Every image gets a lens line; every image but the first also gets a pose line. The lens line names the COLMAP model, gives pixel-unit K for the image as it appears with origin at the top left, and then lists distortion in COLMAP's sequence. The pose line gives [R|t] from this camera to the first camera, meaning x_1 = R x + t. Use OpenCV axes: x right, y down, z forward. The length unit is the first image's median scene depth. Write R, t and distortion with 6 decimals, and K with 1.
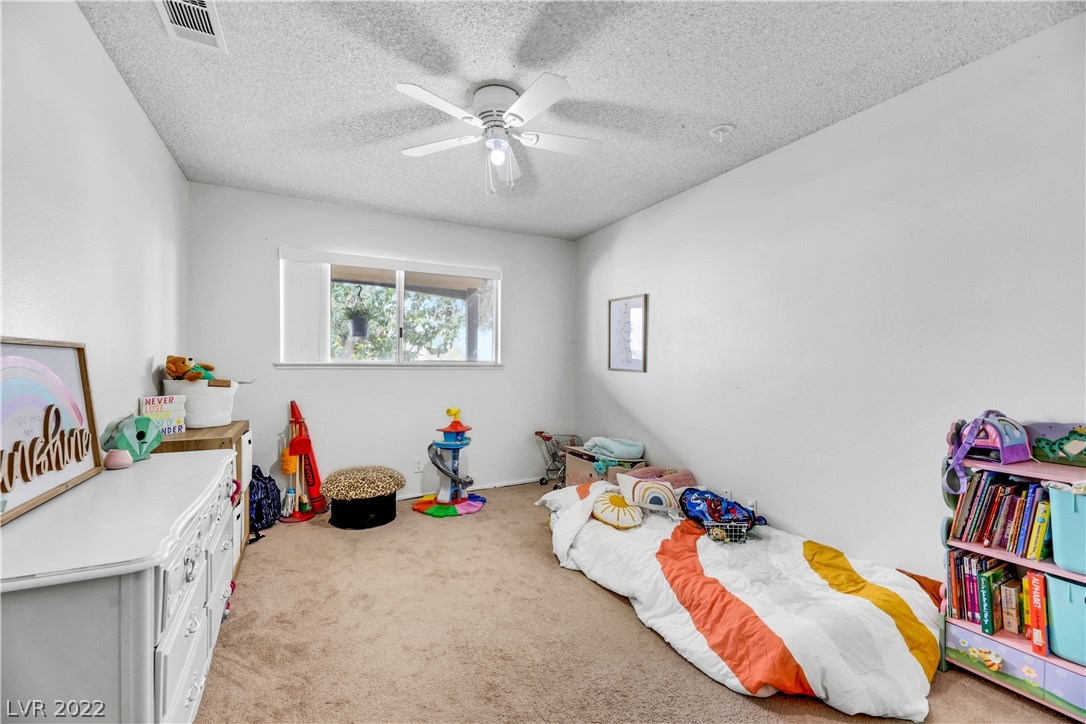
lens RADIAL K [[447.5, 0, 534.9], [0, 447.5, 360.8], [0, 0, 1]] dist [-0.003878, -0.001574]
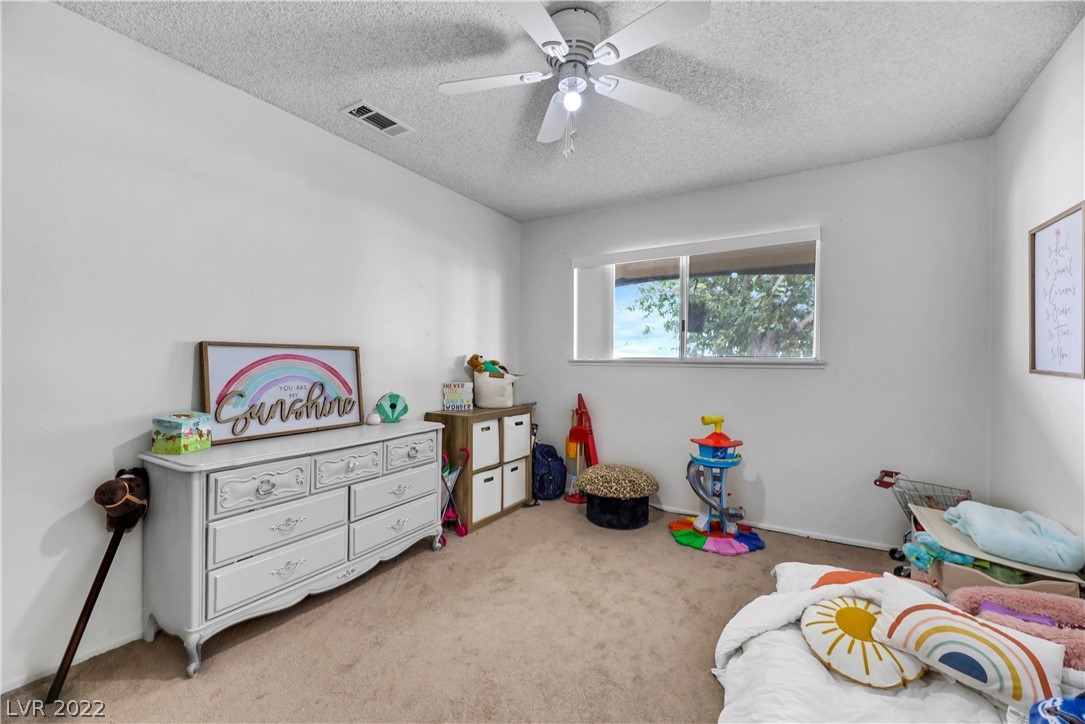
lens RADIAL K [[447.1, 0, 544.0], [0, 447.1, 358.6], [0, 0, 1]] dist [-0.003878, -0.001574]
pose [[0.515761, -0.004282, -0.856722, 0.378883], [0.000346, 0.999988, -0.004790, 0.006918], [0.856732, 0.002174, 0.515757, 0.355546]]
